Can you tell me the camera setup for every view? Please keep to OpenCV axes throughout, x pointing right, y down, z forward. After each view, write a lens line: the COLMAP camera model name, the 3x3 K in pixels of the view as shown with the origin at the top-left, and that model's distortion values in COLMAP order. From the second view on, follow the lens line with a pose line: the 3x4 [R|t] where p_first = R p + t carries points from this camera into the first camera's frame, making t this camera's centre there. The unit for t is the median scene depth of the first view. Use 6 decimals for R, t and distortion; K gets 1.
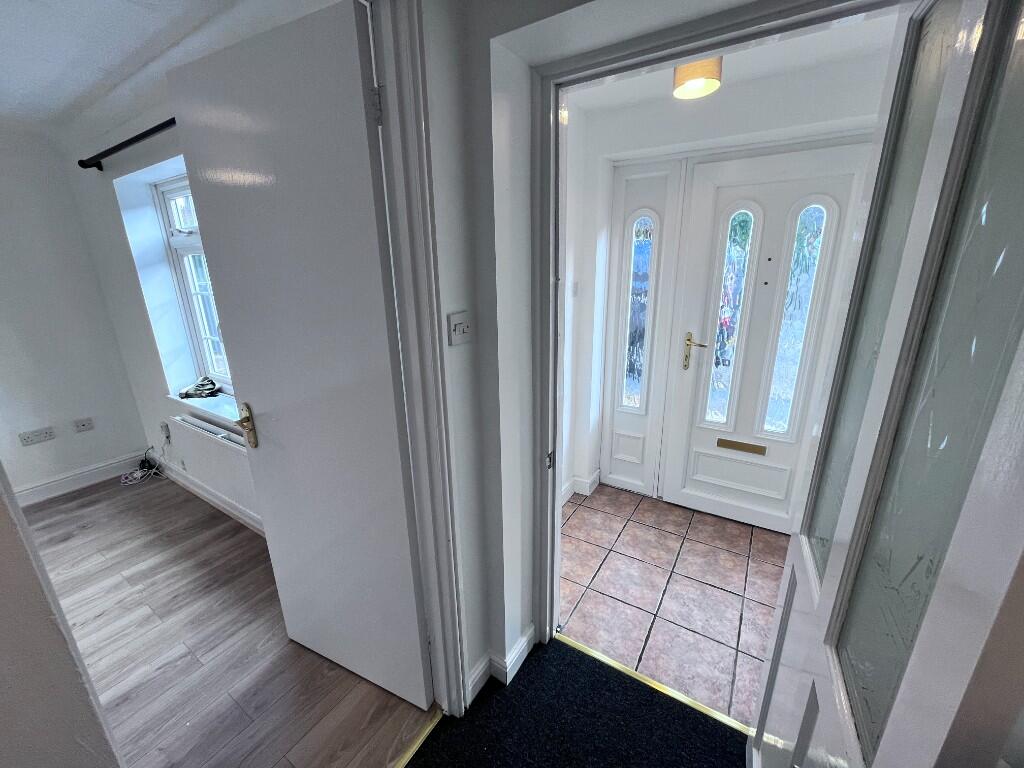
lens RADIAL K [[416.8, 0, 512.0], [0, 416.8, 384.0], [0, 0, 1]] dist [0.026168, 0.000042]
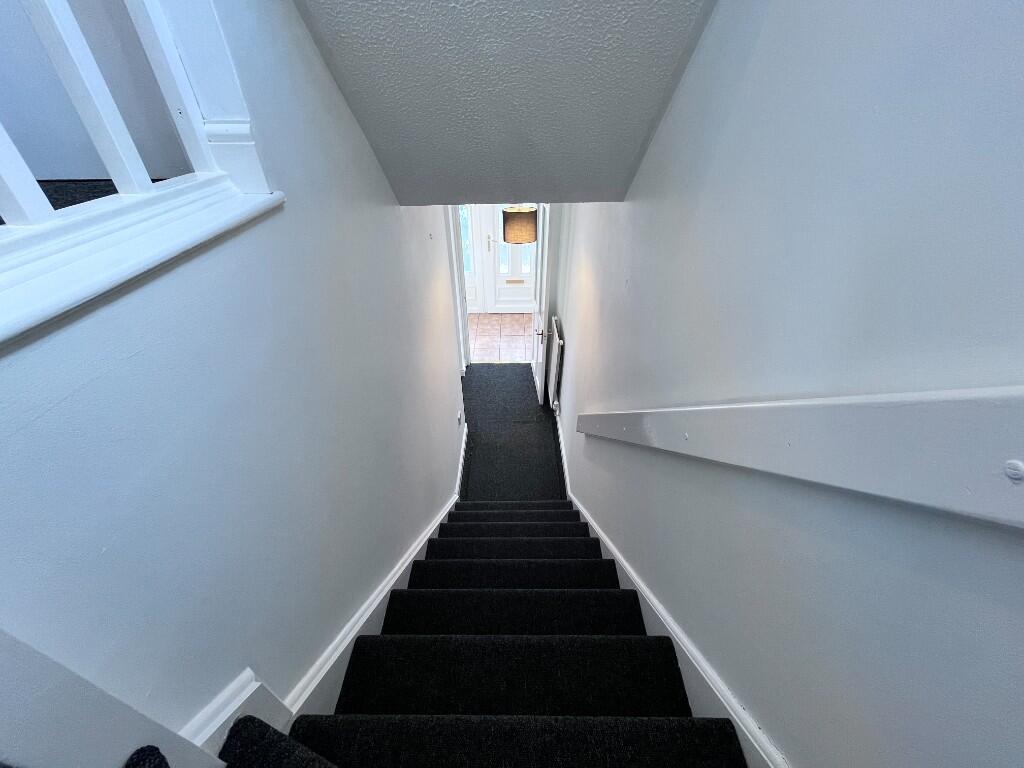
lens RADIAL K [[416.8, 0, 512.0], [0, 416.8, 384.0], [0, 0, 1]] dist [0.026168, 0.000042]
pose [[0.843235, -0.312109, 0.437656, -0.671722], [0.149411, 0.918177, 0.366916, -0.184518], [-0.516363, -0.244006, 0.820872, -1.052768]]
